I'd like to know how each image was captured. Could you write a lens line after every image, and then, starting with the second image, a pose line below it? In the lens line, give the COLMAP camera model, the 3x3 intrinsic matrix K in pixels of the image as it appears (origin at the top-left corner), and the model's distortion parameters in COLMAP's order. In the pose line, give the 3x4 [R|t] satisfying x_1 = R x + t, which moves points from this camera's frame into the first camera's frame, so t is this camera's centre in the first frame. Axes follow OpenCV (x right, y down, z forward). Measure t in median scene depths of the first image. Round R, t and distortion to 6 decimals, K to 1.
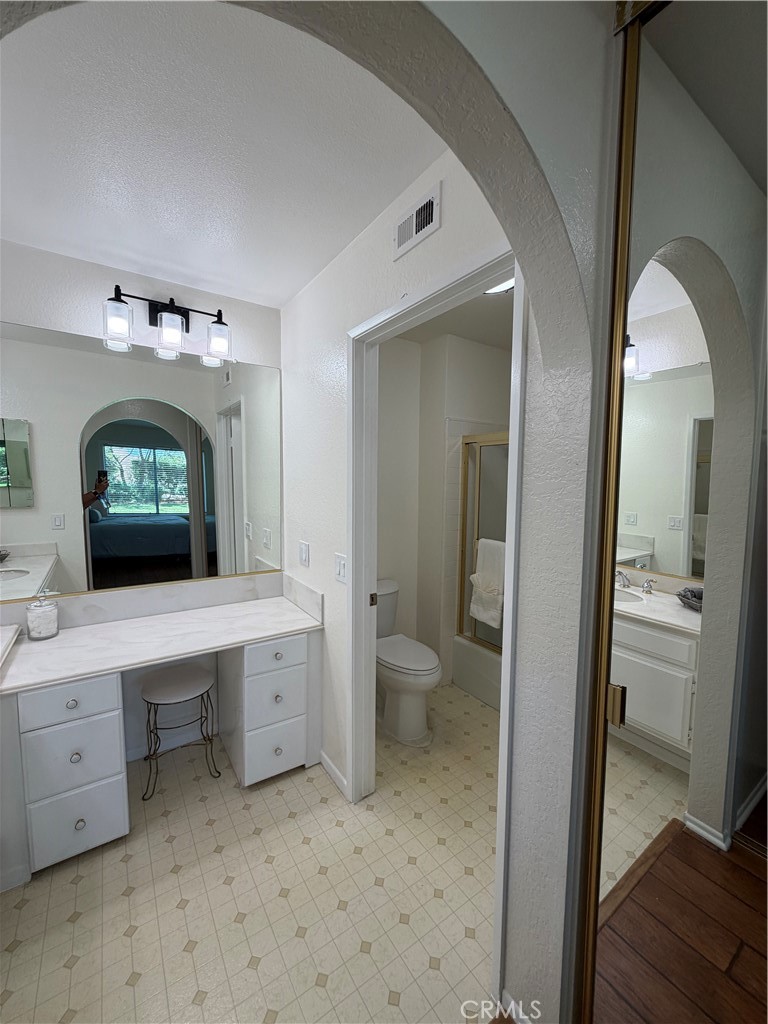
lens RADIAL K [[404.6, 0, 384.0], [0, 404.6, 512.0], [0, 0, 1]] dist [0.001092, -0.000017]
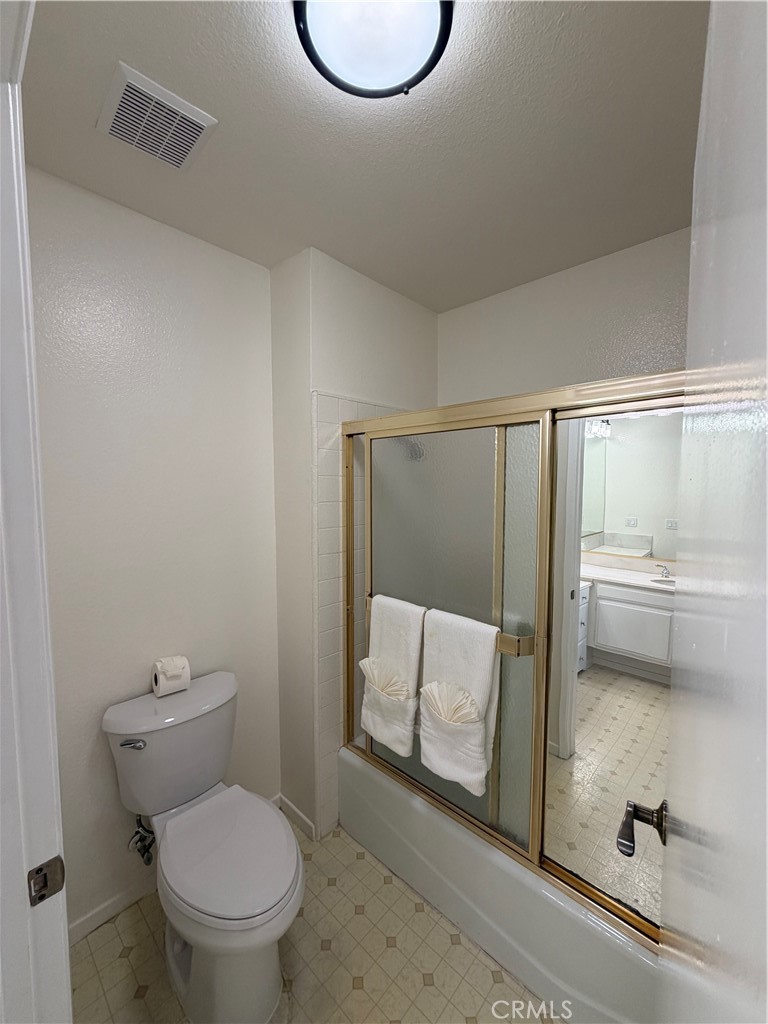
lens RADIAL K [[404.6, 0, 384.0], [0, 404.6, 512.0], [0, 0, 1]] dist [0.001092, -0.000017]
pose [[0.972860, -0.025488, 0.229988, 0.116456], [0.028437, 0.999550, -0.009516, -0.048609], [-0.229642, 0.015798, 0.973147, 0.414151]]
